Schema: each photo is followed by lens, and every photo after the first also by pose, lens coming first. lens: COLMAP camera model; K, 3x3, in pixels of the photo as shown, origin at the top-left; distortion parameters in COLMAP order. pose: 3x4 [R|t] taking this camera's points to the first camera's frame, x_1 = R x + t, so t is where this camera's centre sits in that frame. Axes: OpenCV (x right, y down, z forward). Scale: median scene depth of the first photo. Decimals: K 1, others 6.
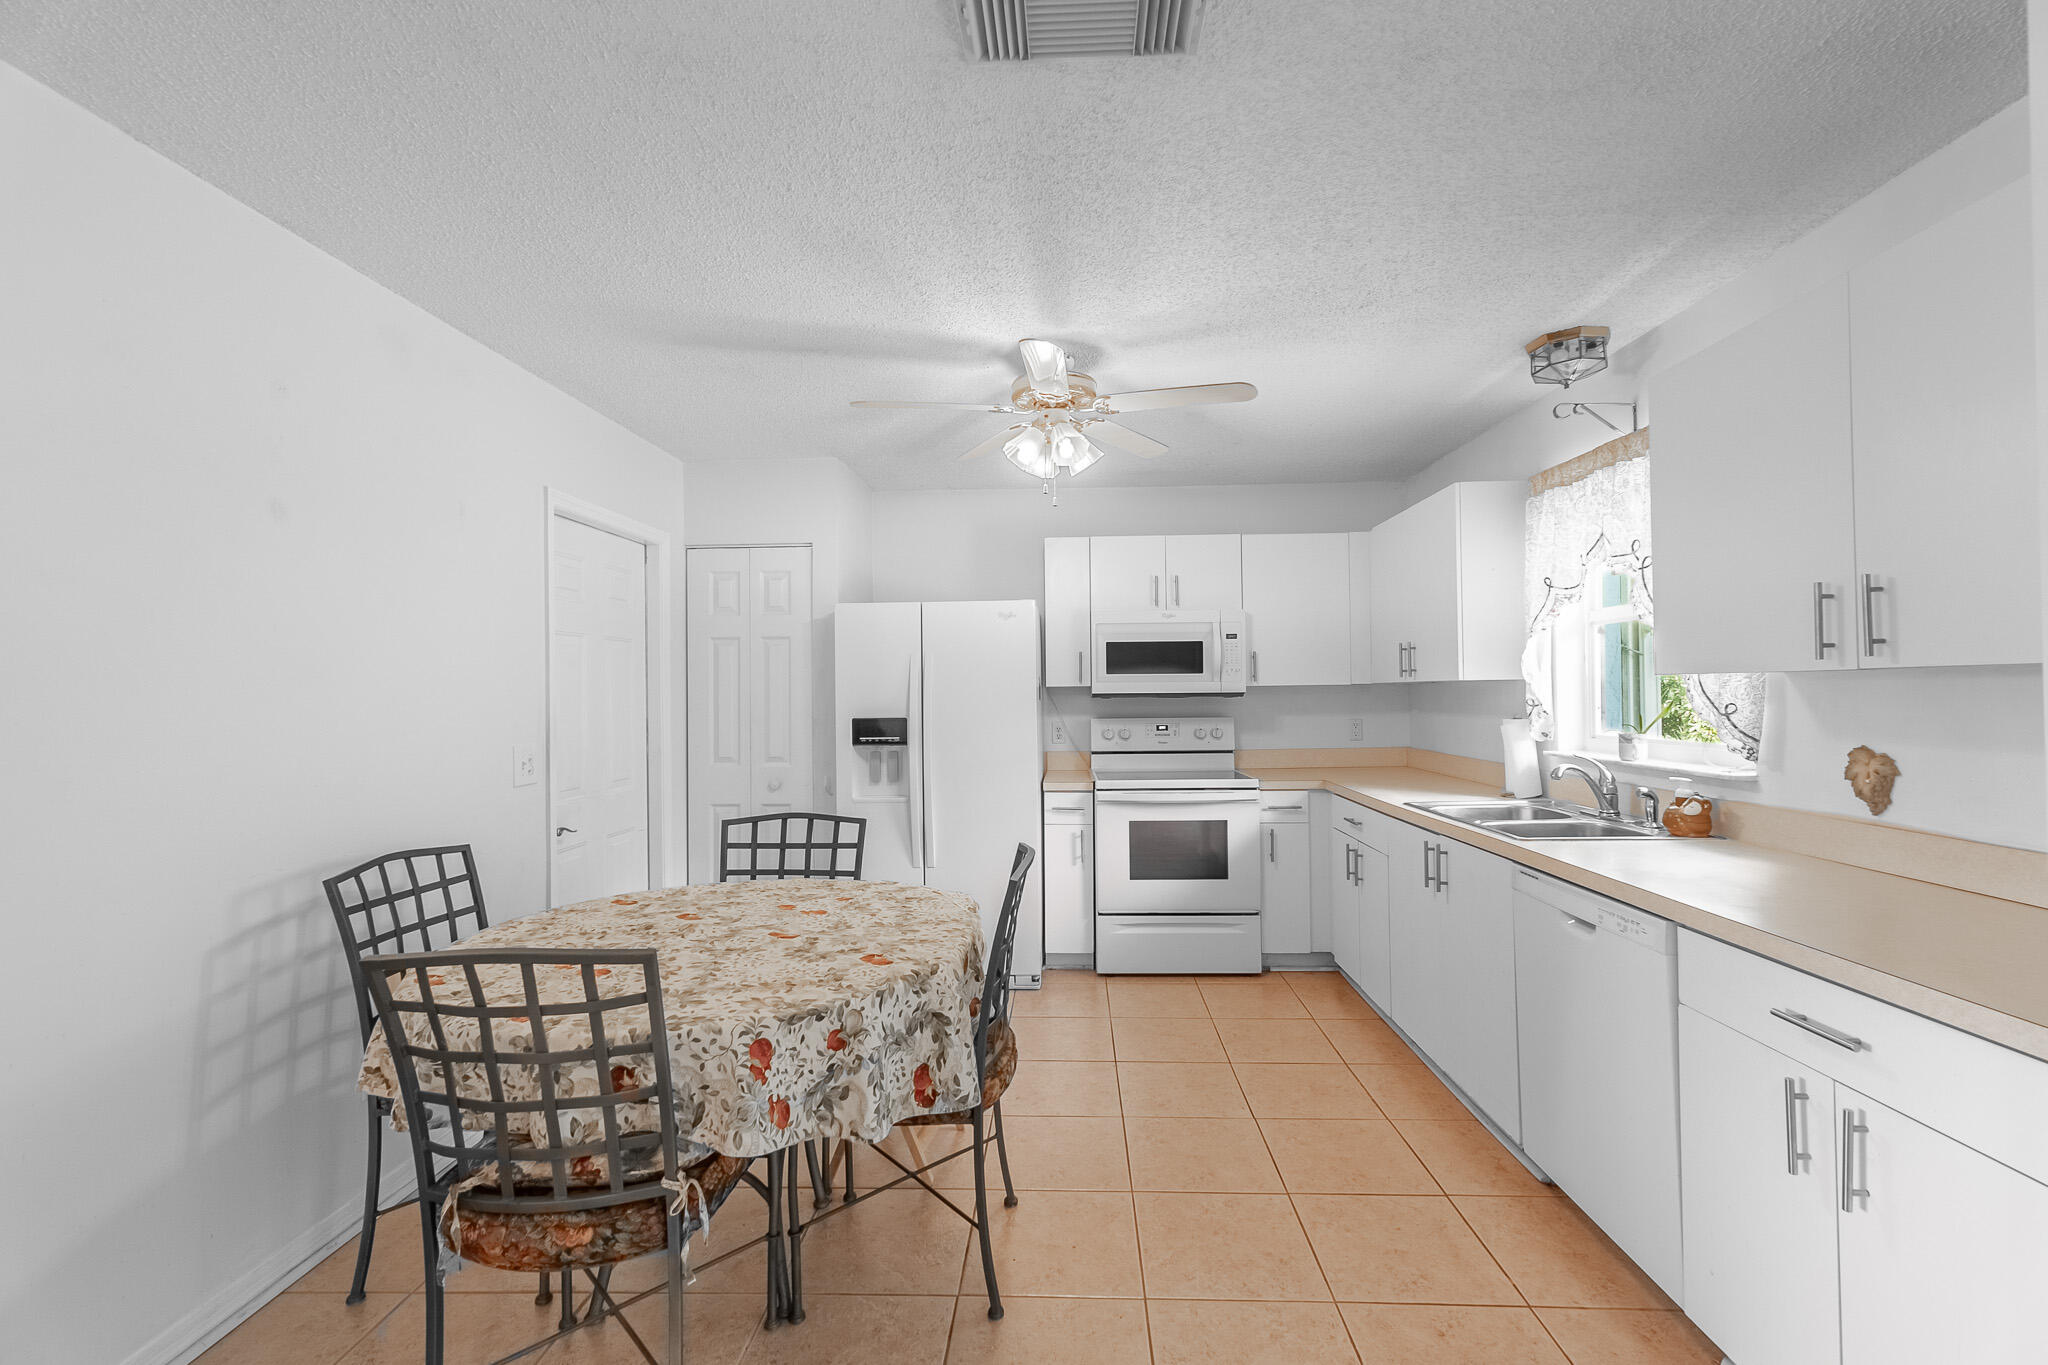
lens RADIAL K [[865.8, 0, 1033.5], [0, 865.8, 683.9], [0, 0, 1]] dist [0.006420, 0.000000]
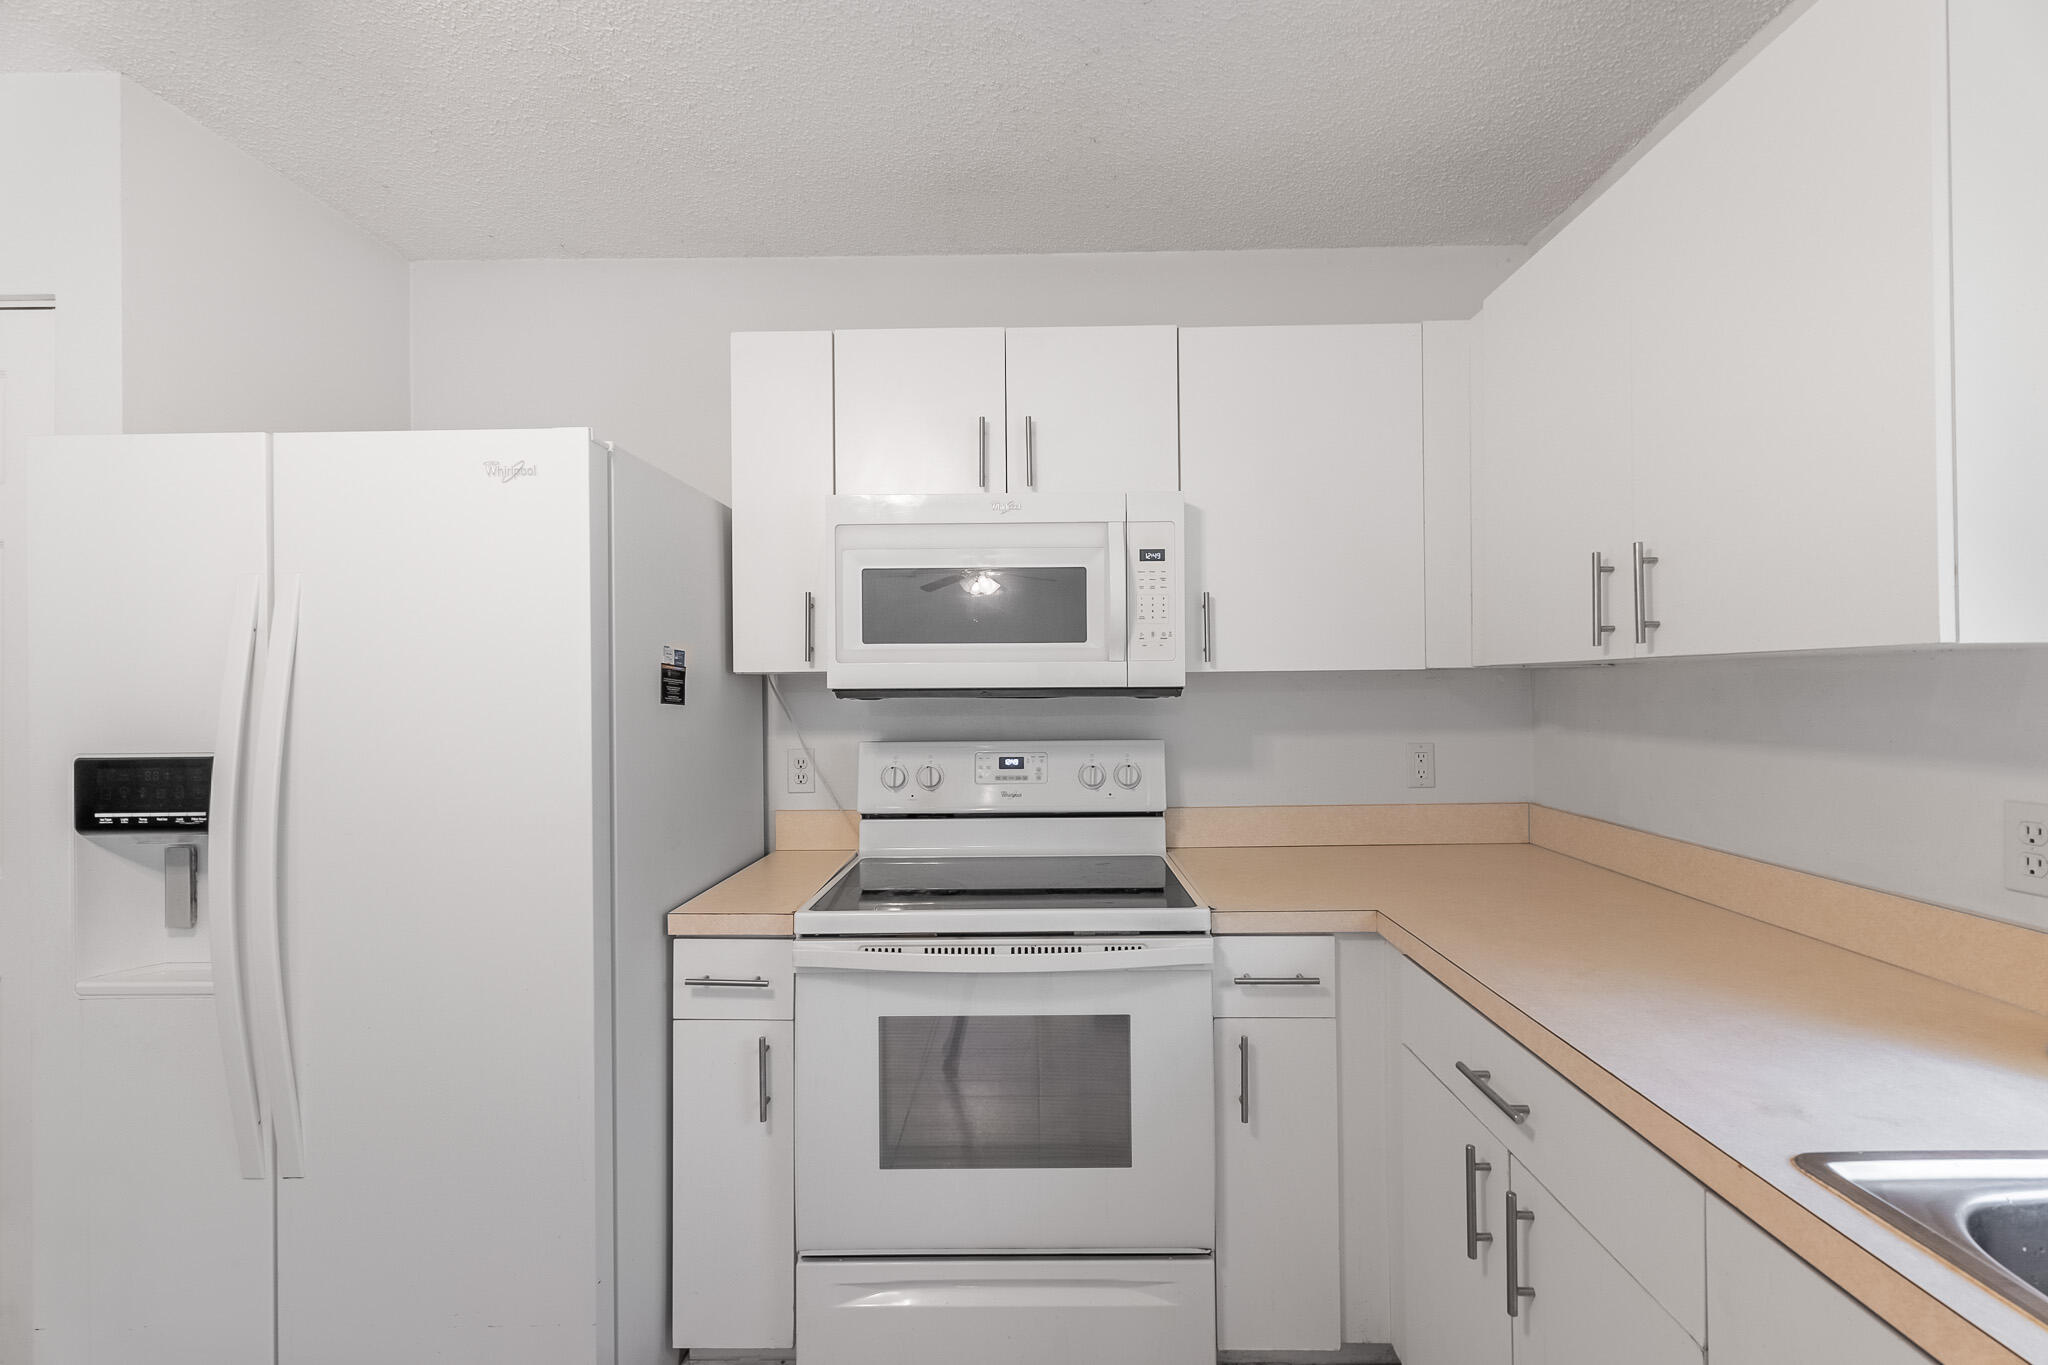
lens RADIAL K [[865.8, 0, 1032.5], [0, 865.8, 685.2], [0, 0, 1]] dist [0.006420, 0.000000]
pose [[0.999690, 0.002050, 0.024805, 0.160007], [-0.002285, 0.999953, 0.009472, 0.005220], [-0.024784, -0.009525, 0.999647, 0.577028]]
